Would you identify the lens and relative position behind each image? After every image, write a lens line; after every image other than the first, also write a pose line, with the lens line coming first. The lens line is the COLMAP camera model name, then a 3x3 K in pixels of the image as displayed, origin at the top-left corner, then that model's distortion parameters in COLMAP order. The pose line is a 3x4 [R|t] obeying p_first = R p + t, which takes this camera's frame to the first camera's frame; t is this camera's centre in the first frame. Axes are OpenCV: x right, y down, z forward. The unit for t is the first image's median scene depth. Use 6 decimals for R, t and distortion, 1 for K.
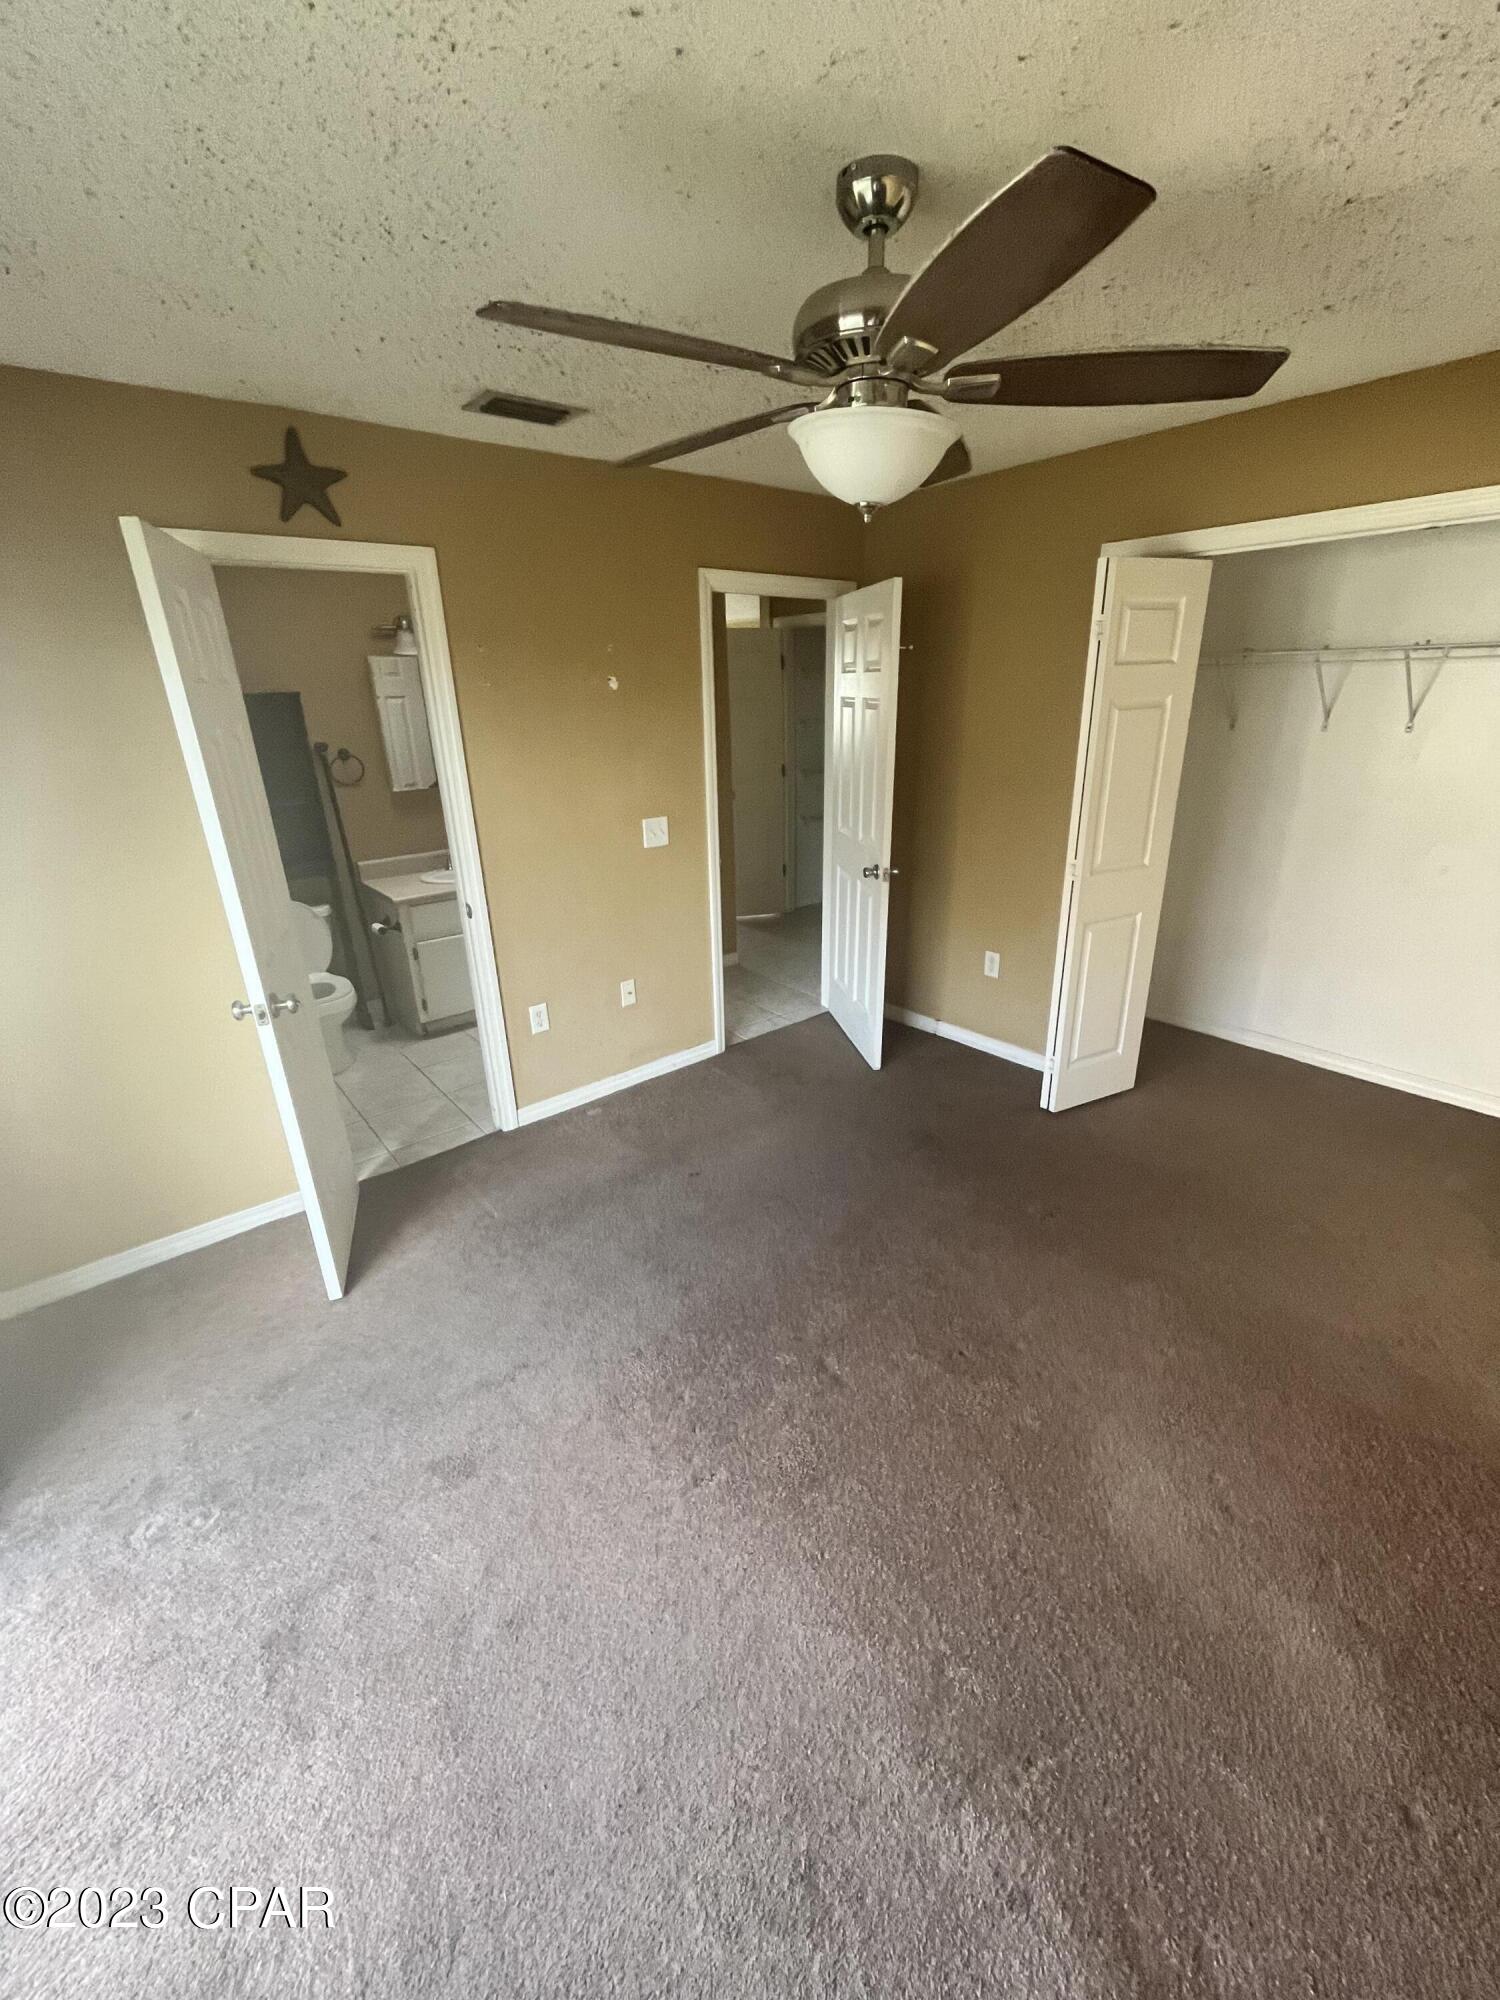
lens RADIAL K [[809.3, 0, 750.8], [0, 809.3, 998.9], [0, 0, 1]] dist [0.000000, 0.000197]
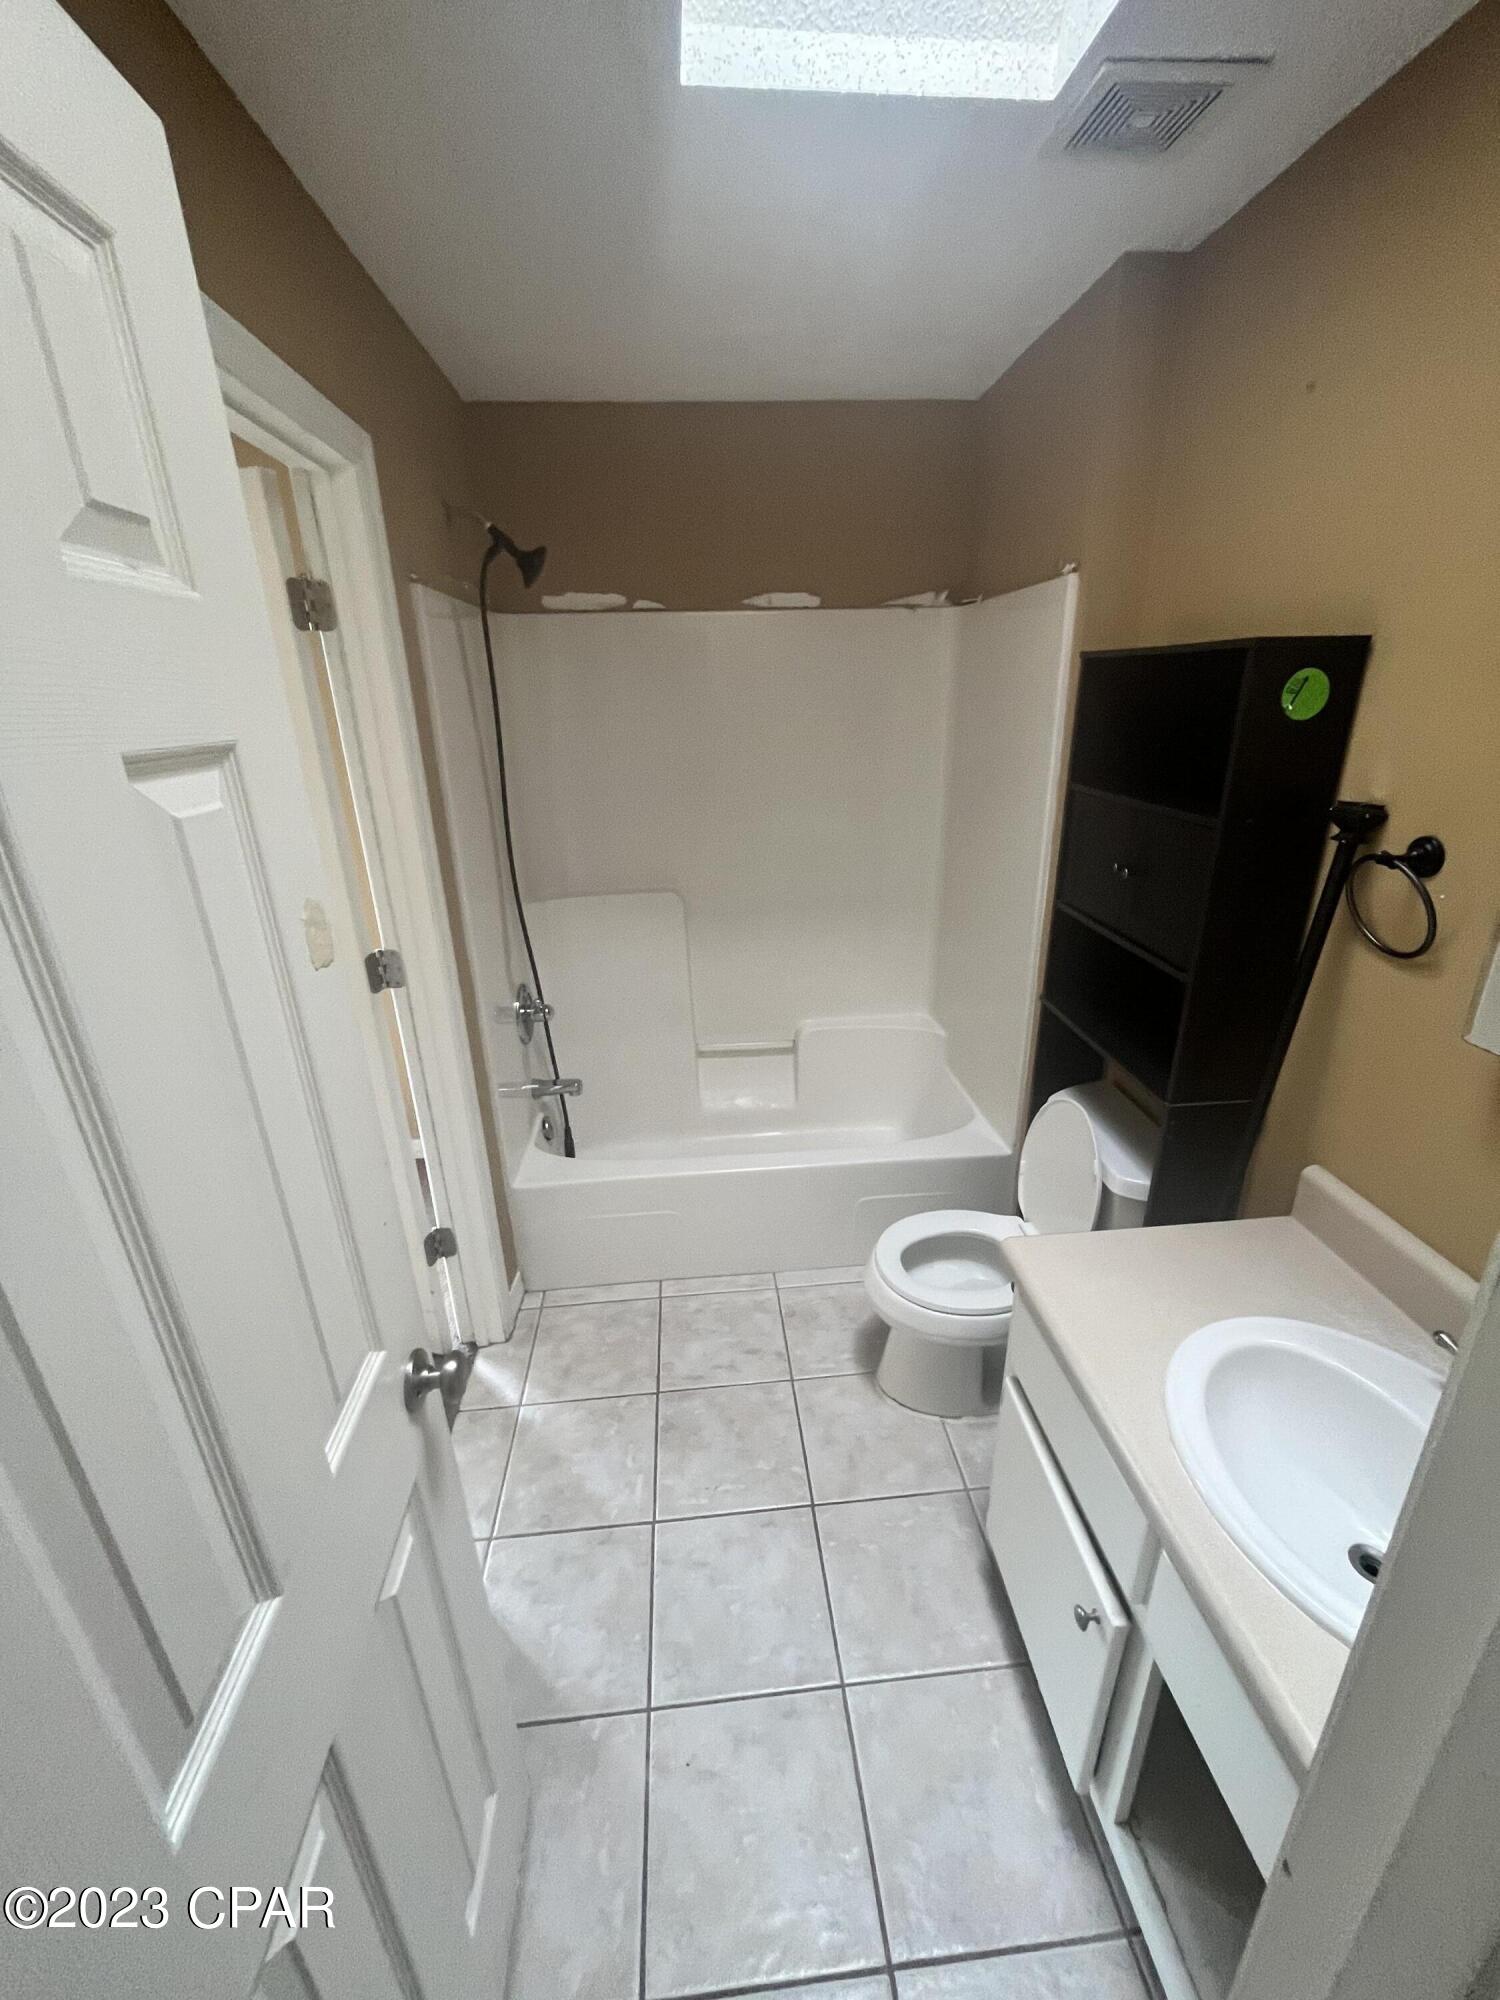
lens RADIAL K [[809.3, 0, 749.7], [0, 809.3, 1000.5], [0, 0, 1]] dist [0.000000, 0.000197]
pose [[-0.581943, 0.324580, -0.745647, -0.160803], [-0.256204, 0.797030, 0.546903, -0.398065], [0.771817, 0.509305, -0.380667, 1.067149]]
